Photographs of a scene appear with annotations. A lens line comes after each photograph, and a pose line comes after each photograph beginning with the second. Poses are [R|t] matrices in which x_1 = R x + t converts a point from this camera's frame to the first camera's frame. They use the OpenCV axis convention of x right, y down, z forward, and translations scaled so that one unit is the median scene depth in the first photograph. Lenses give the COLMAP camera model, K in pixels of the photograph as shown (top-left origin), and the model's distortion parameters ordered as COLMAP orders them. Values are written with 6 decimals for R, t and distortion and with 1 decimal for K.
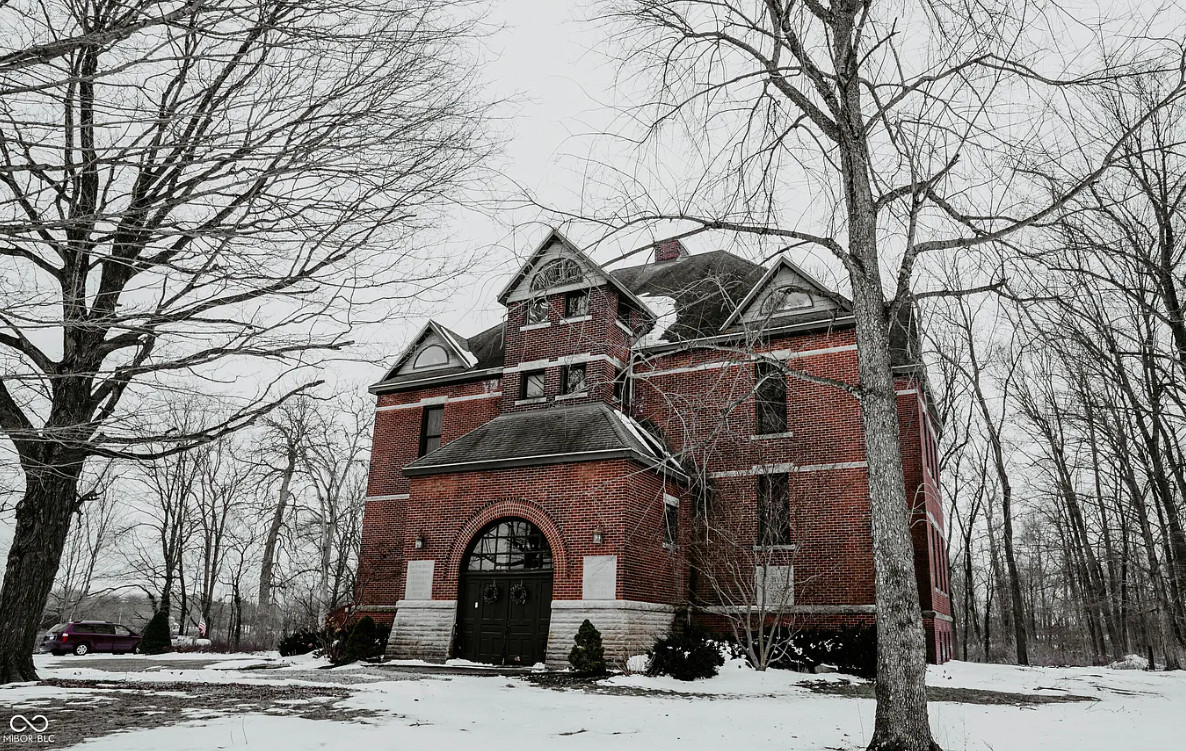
lens RADIAL K [[745.5, 0, 596.1], [0, 745.5, 423.9], [0, 0, 1]] dist [-0.034793, -0.000559]
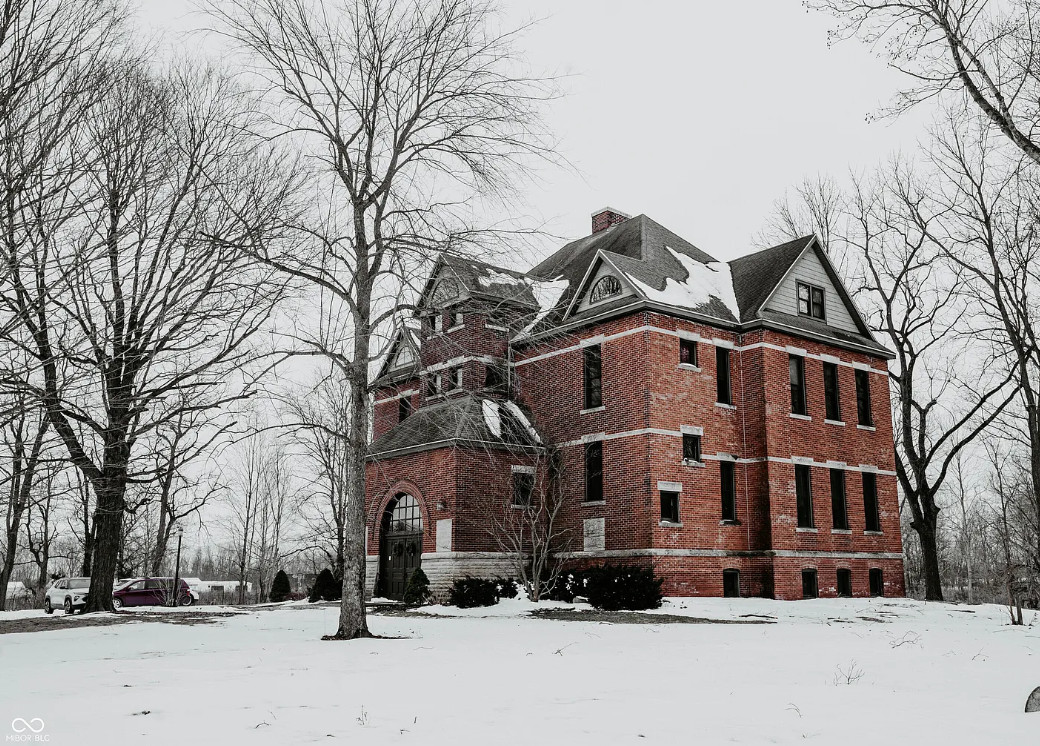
lens RADIAL K [[919.7, 0, 520.0], [0, 919.7, 373.0], [0, 0, 1]] dist [-0.003558, -0.002676]
pose [[0.901044, -0.116068, -0.417909, 0.789927], [0.137565, 0.990258, 0.021570, -0.095121], [0.411334, -0.076925, 0.908233, -0.402957]]
